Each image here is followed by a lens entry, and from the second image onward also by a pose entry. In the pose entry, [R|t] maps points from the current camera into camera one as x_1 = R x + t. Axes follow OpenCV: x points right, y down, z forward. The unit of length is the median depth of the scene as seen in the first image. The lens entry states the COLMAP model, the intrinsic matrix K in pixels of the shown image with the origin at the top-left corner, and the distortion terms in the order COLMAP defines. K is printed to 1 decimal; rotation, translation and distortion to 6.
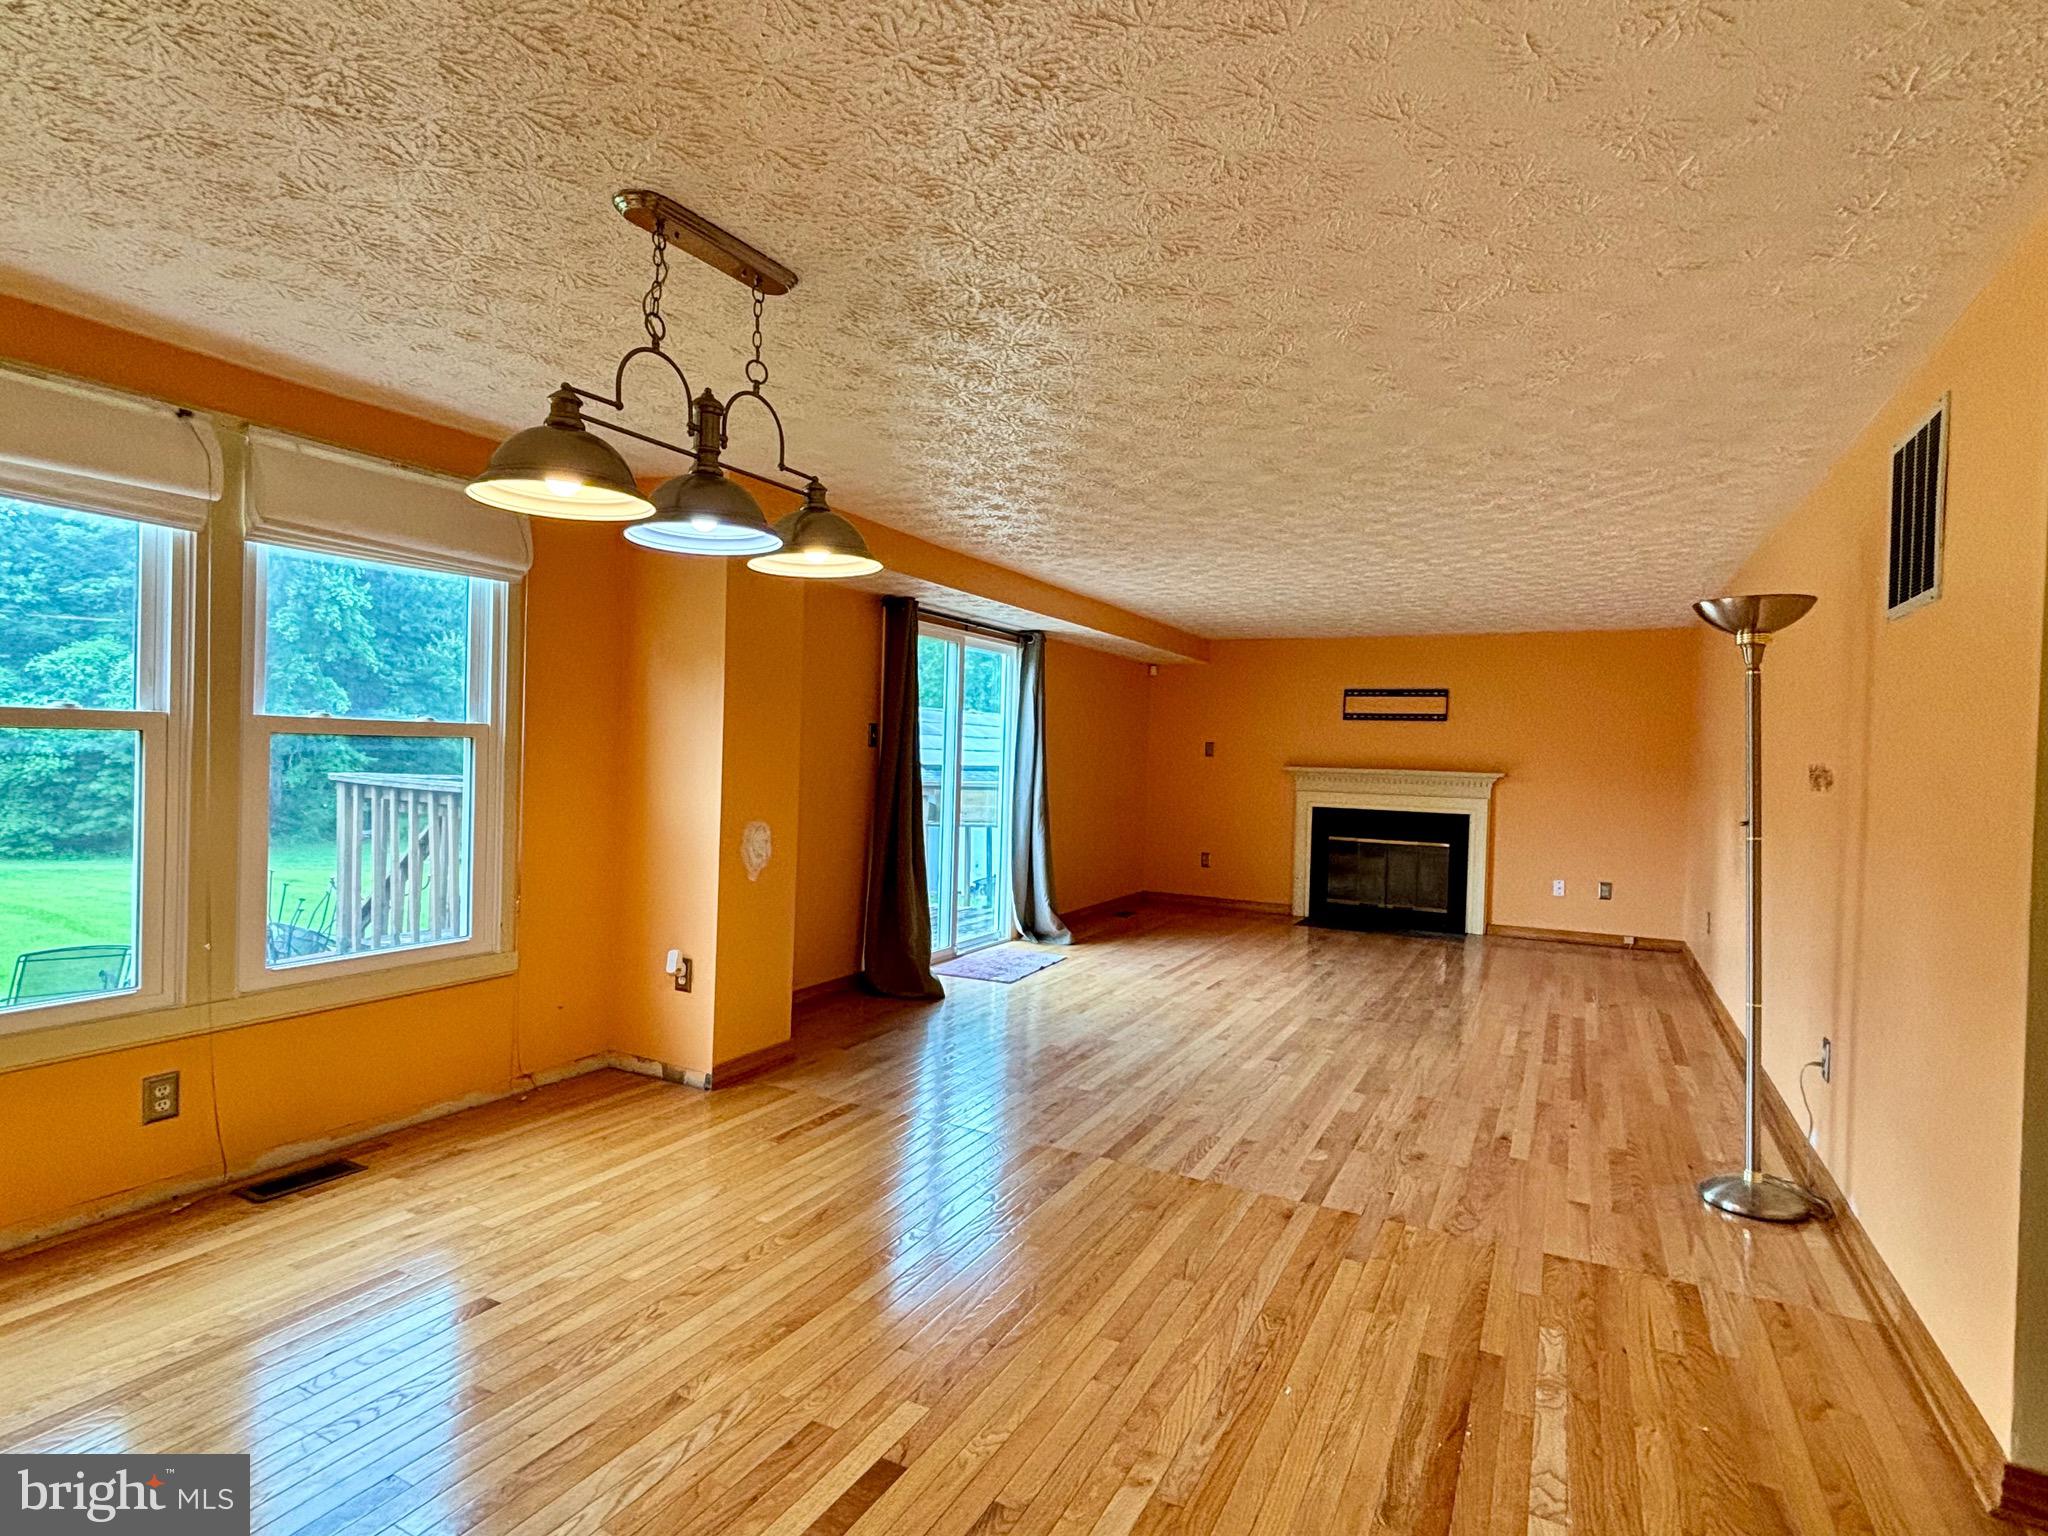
lens RADIAL K [[1043.0, 0, 1009.7], [0, 1043.0, 765.8], [0, 0, 1]] dist [-0.002632, -0.003739]
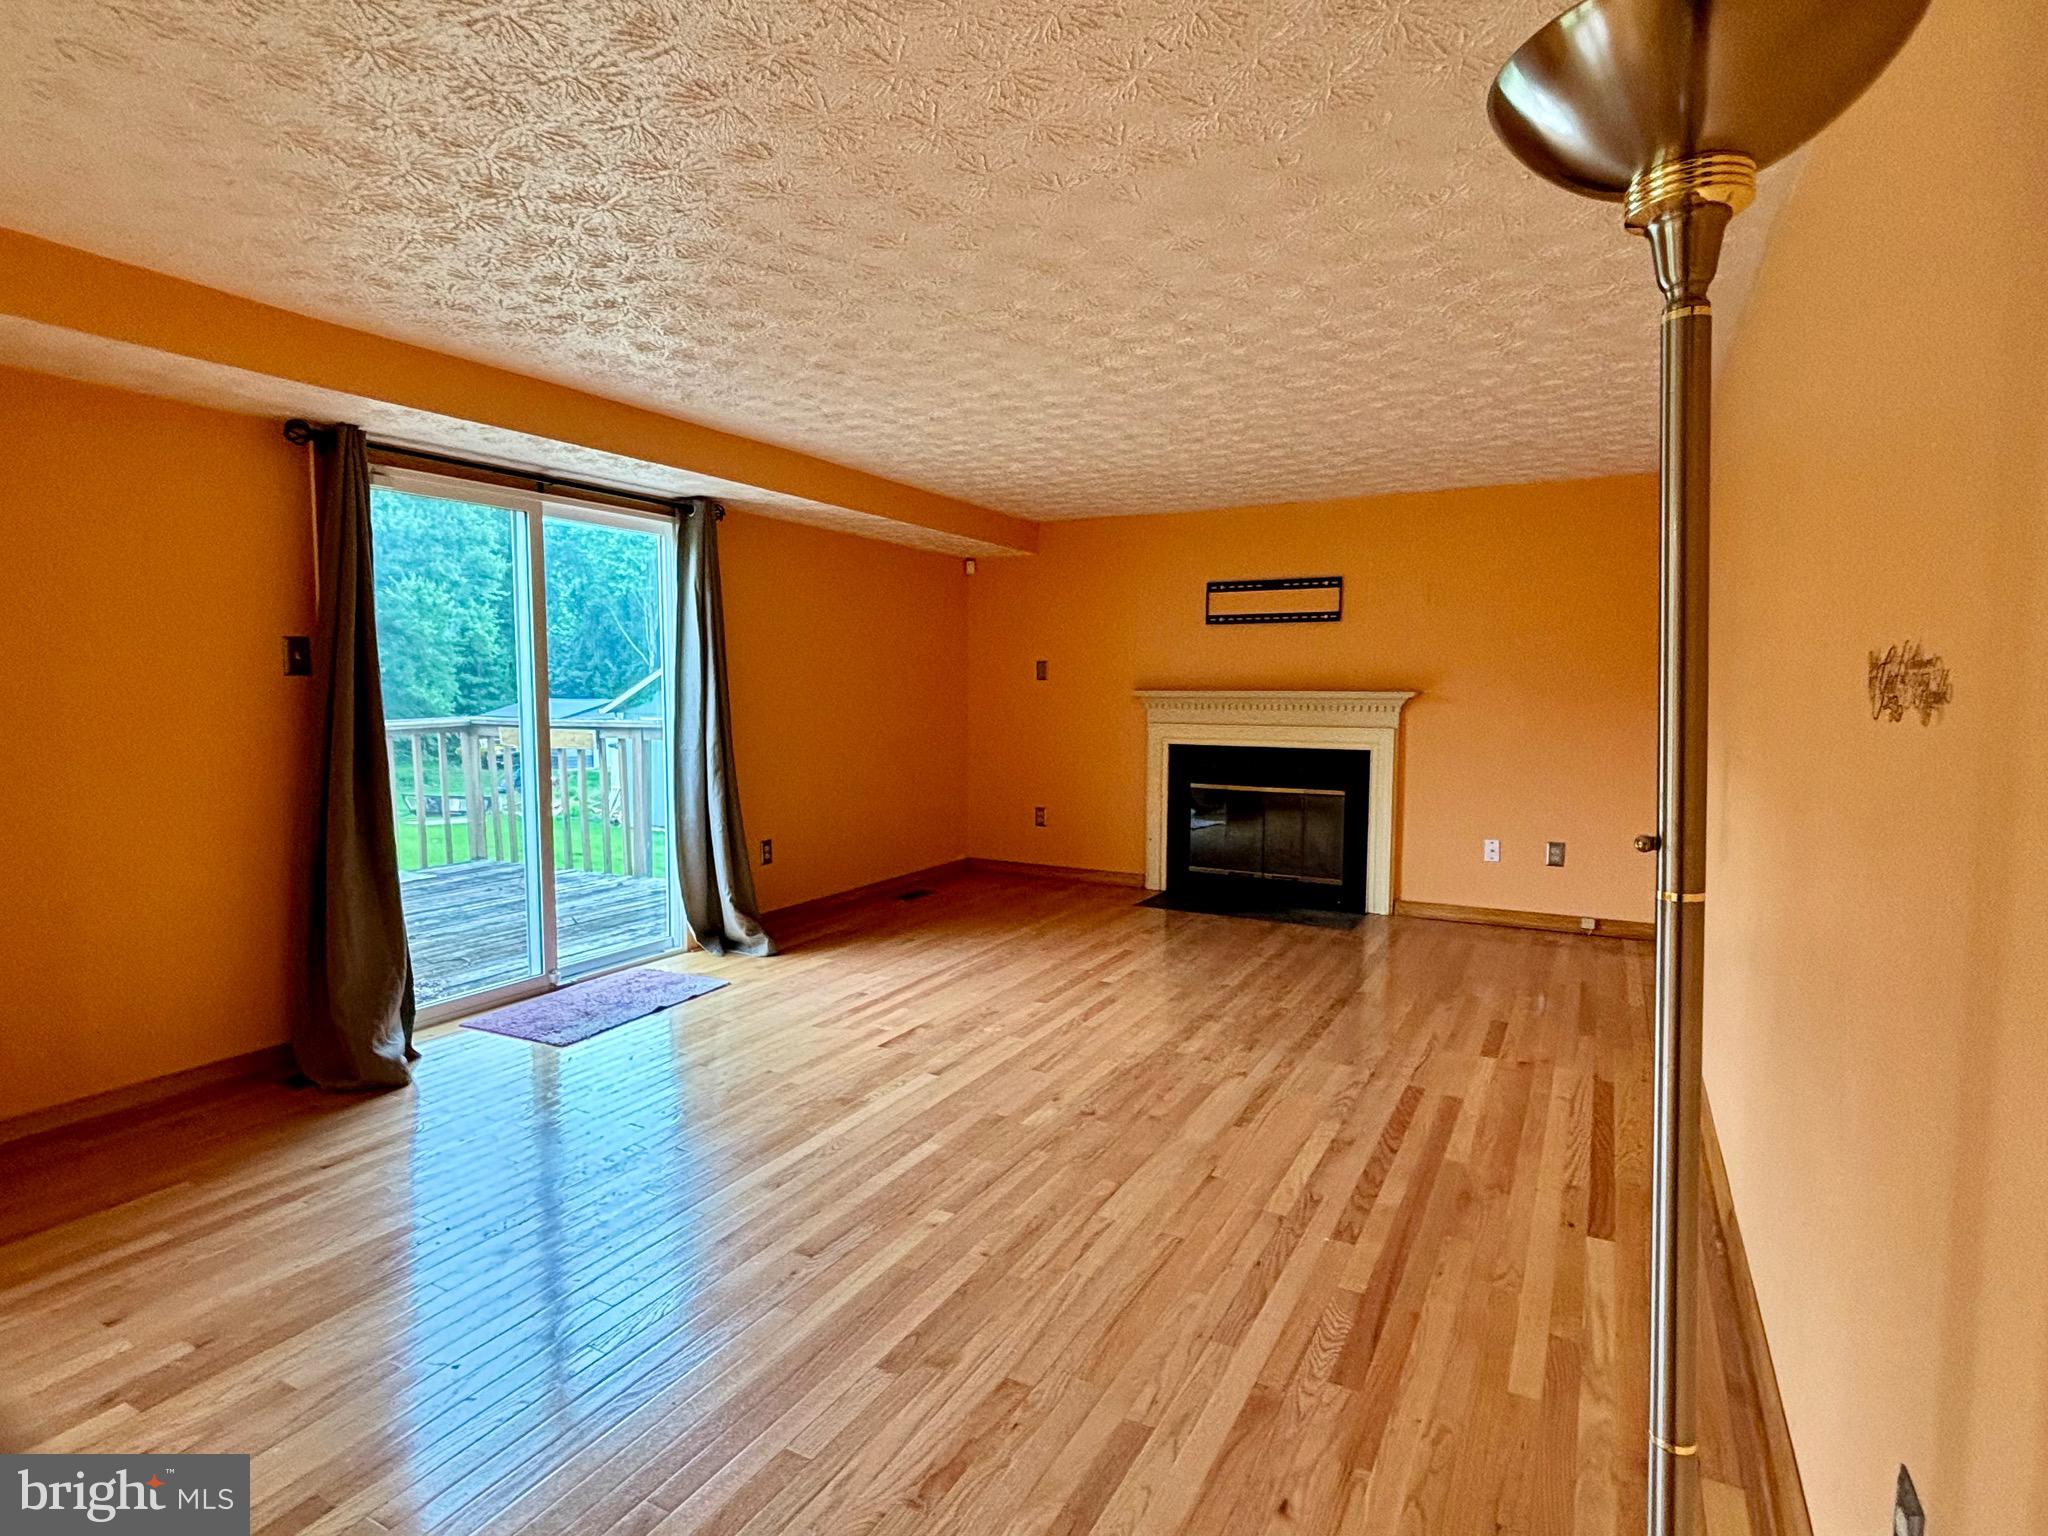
lens RADIAL K [[1043.0, 0, 1018.2], [0, 1043.0, 764.4], [0, 0, 1]] dist [-0.002632, -0.003739]
pose [[0.999553, -0.024685, -0.016854, 0.239712], [0.025711, 0.997640, 0.063668, 0.004695], [0.015243, -0.064073, 0.997829, 0.317086]]
